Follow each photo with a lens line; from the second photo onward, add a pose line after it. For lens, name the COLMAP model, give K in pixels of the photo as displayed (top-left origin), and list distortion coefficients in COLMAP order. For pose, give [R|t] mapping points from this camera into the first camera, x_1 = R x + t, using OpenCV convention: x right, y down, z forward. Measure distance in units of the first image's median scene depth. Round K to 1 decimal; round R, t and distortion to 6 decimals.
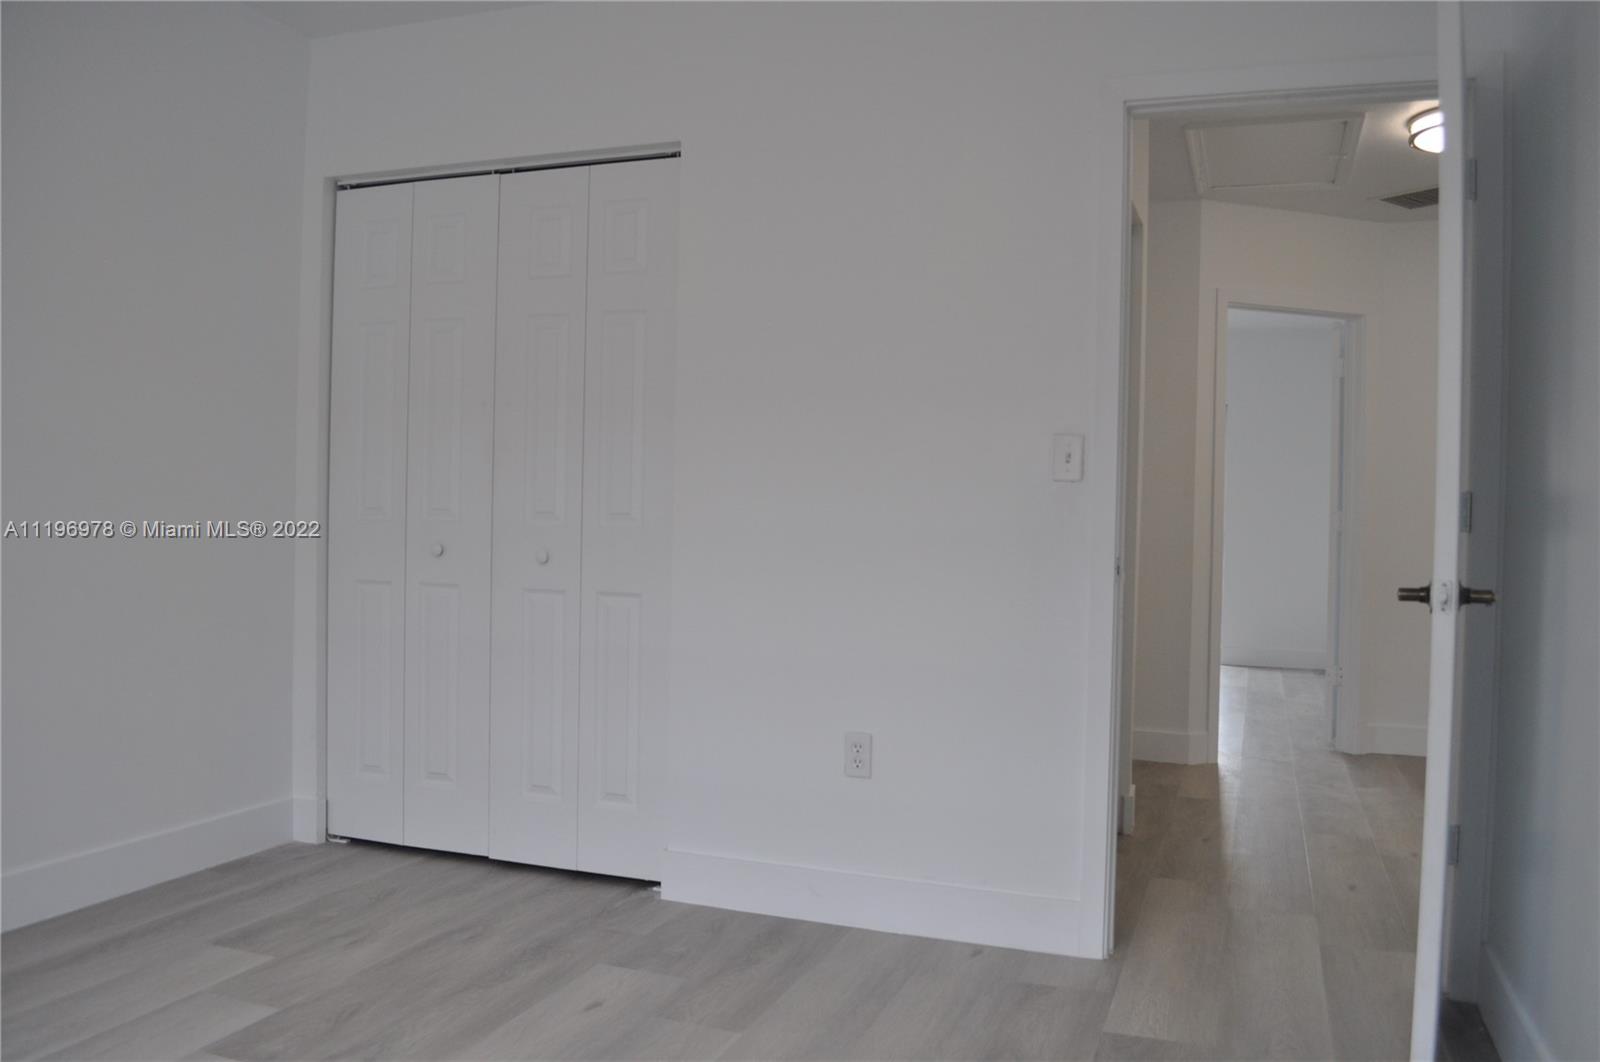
lens RADIAL K [[1256.0, 0, 808.2], [0, 1256.0, 532.7], [0, 0, 1]] dist [-0.083765, 0.014062]
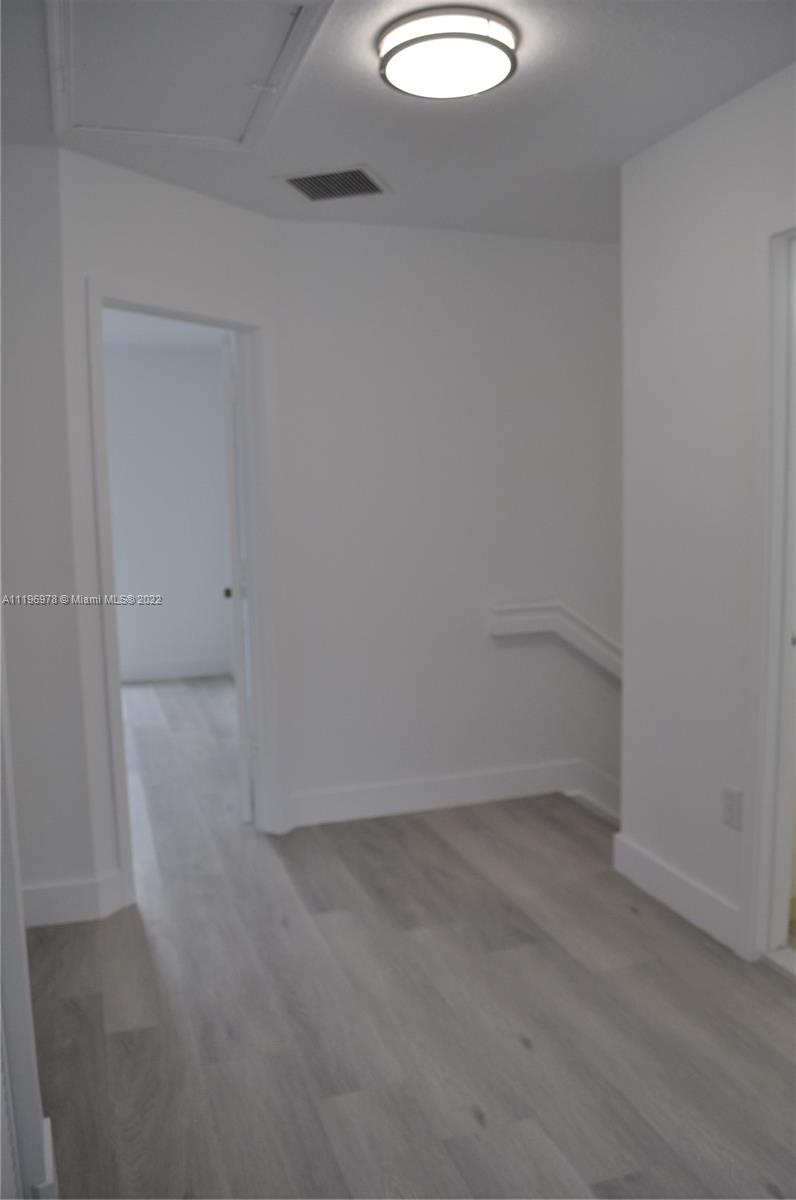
lens RADIAL K [[942.0, 0, 404.3], [0, 942.0, 591.2], [0, 0, 1]] dist [-0.083765, 0.014062]
pose [[0.779245, -0.104129, 0.618009, 0.122064], [0.047789, 0.993102, 0.107072, -0.064318], [-0.624895, -0.053901, 0.778846, 0.453828]]
